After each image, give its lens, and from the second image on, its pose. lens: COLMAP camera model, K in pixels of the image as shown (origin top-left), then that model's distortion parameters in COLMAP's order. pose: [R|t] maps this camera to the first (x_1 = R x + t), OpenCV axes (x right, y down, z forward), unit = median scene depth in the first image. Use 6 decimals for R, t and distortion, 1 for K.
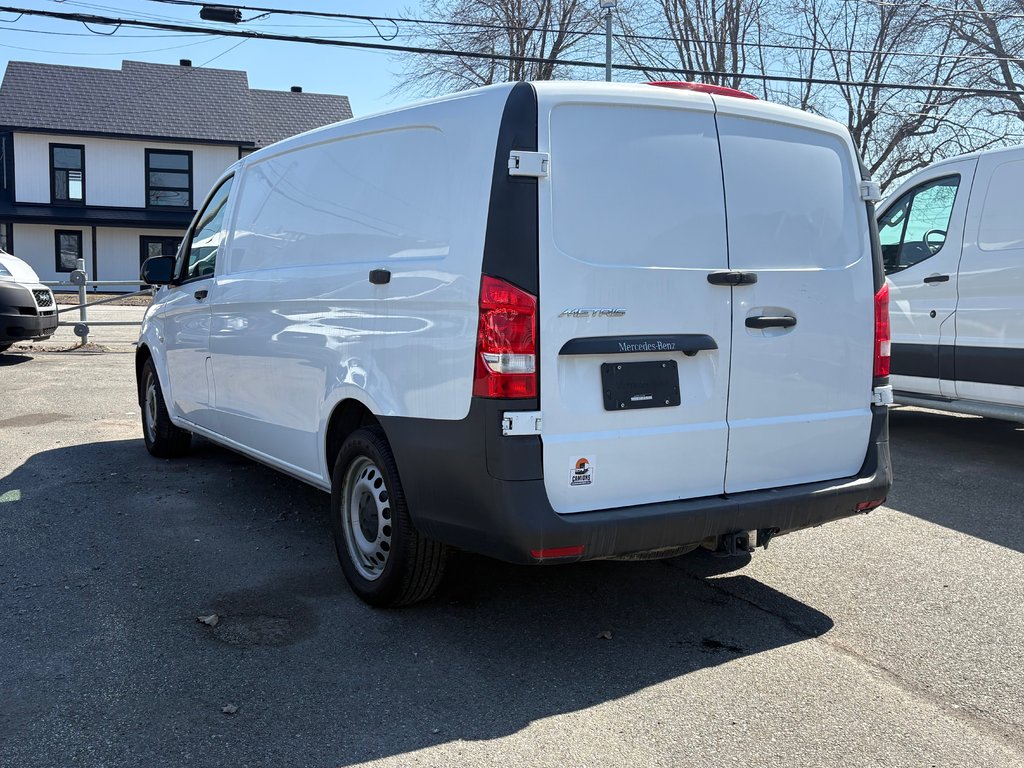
lens RADIAL K [[1006.2, 0, 497.6], [0, 1006.2, 376.5], [0, 0, 1]] dist [0.020686, 0.000000]
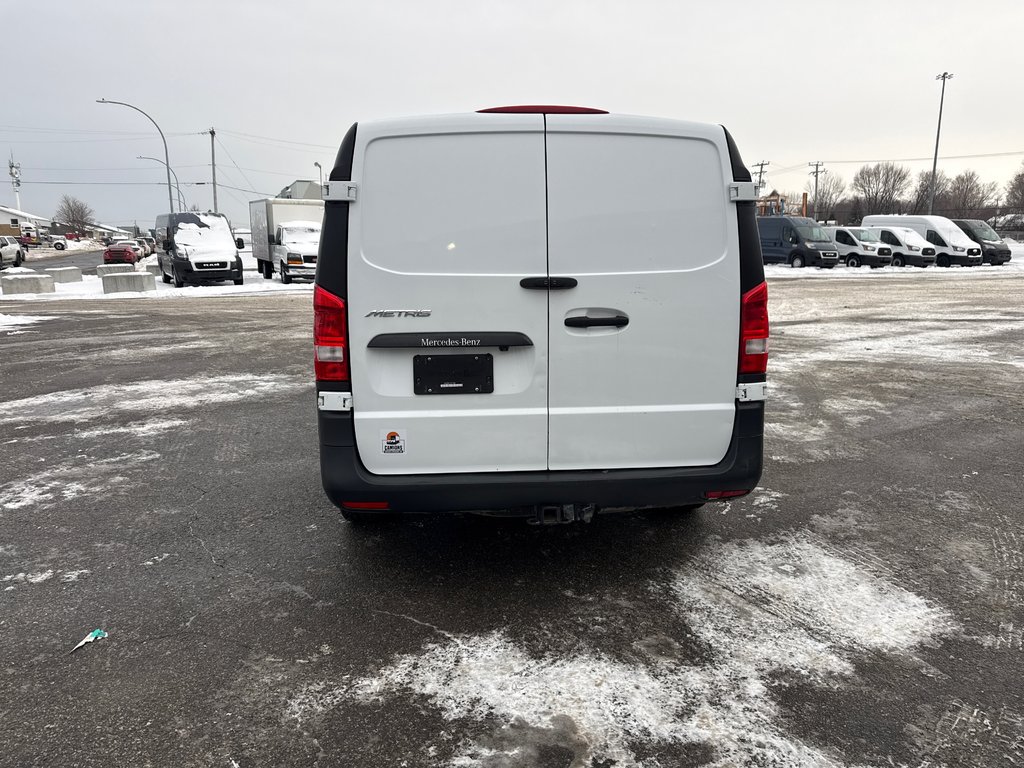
lens RADIAL K [[719.6, 0, 508.3], [0, 719.6, 379.5], [0, 0, 1]] dist [0.028552, -0.034588]
pose [[0.894057, 0.060058, -0.443909, 0.554914], [-0.027586, 0.996472, 0.079258, -0.052211], [0.447103, -0.058616, 0.892560, 0.260622]]
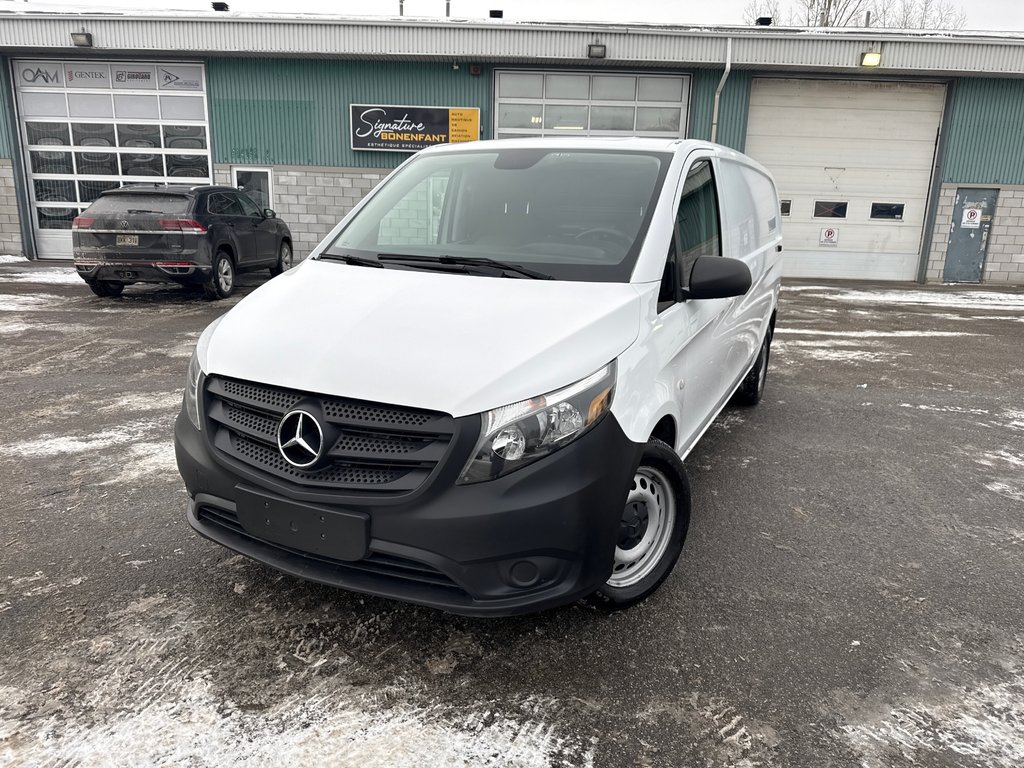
lens RADIAL K [[719.6, 0, 512.8], [0, 719.6, 387.3], [0, 0, 1]] dist [0.028552, -0.034588]
pose [[-0.541990, -0.234224, 0.807085, -1.232241], [0.051606, 0.949287, 0.310148, -0.355527], [-0.838799, 0.209747, -0.502417, 2.510291]]
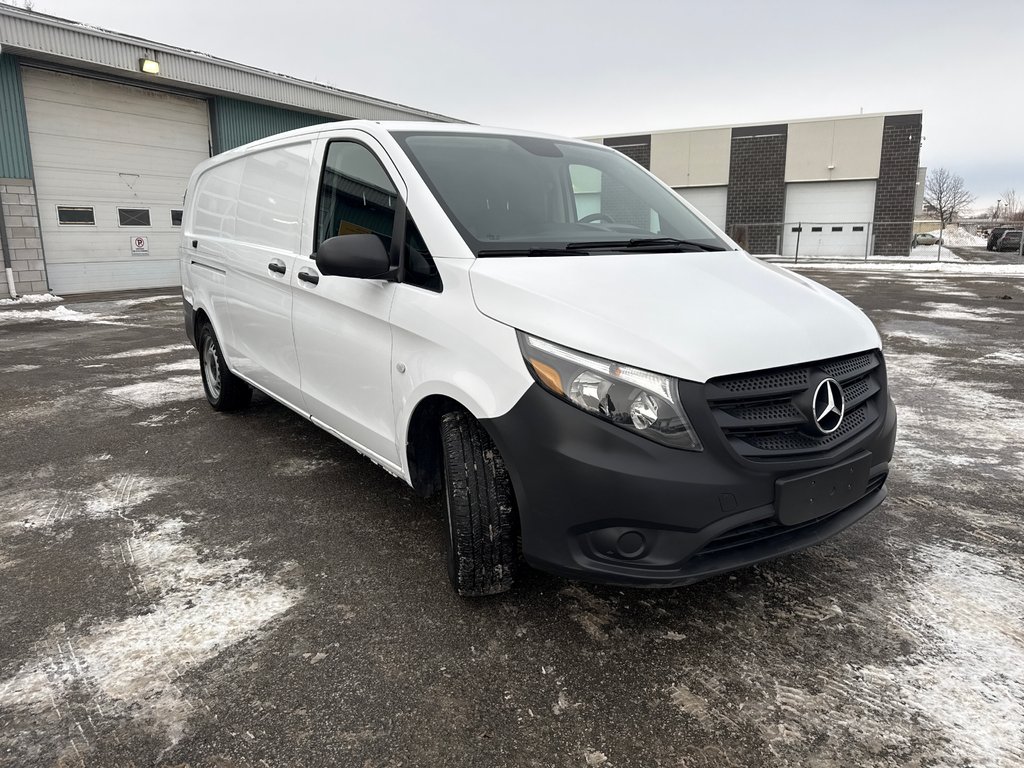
lens RADIAL K [[719.6, 0, 513.3], [0, 719.6, 385.7], [0, 0, 1]] dist [0.028552, -0.034588]
pose [[-0.995707, 0.003375, -0.092495, -0.197281], [-0.025343, 0.951202, 0.307525, -0.335781], [0.089019, 0.308549, -0.947034, 2.992391]]
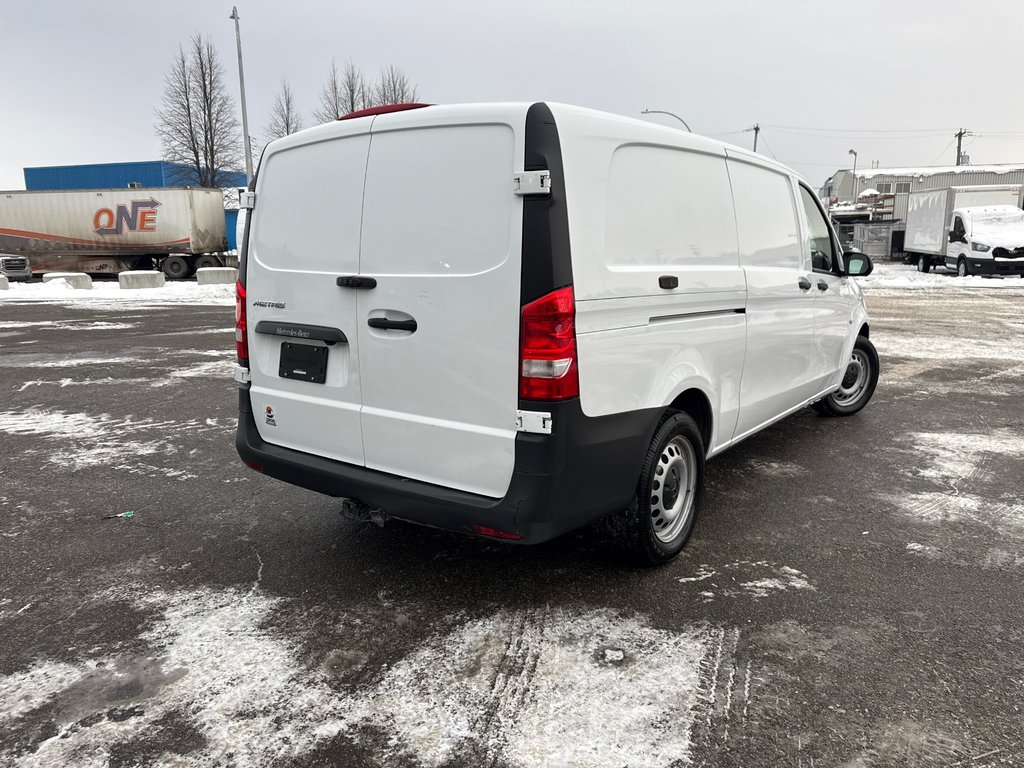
lens RADIAL K [[719.6, 0, 512.1], [0, 719.6, 382.6], [0, 0, 1]] dist [0.028552, -0.034588]
pose [[0.381273, 0.153950, -0.911554, 1.064084], [-0.083288, 0.987747, 0.131981, -0.108055], [0.920703, 0.025601, 0.389423, 0.849583]]
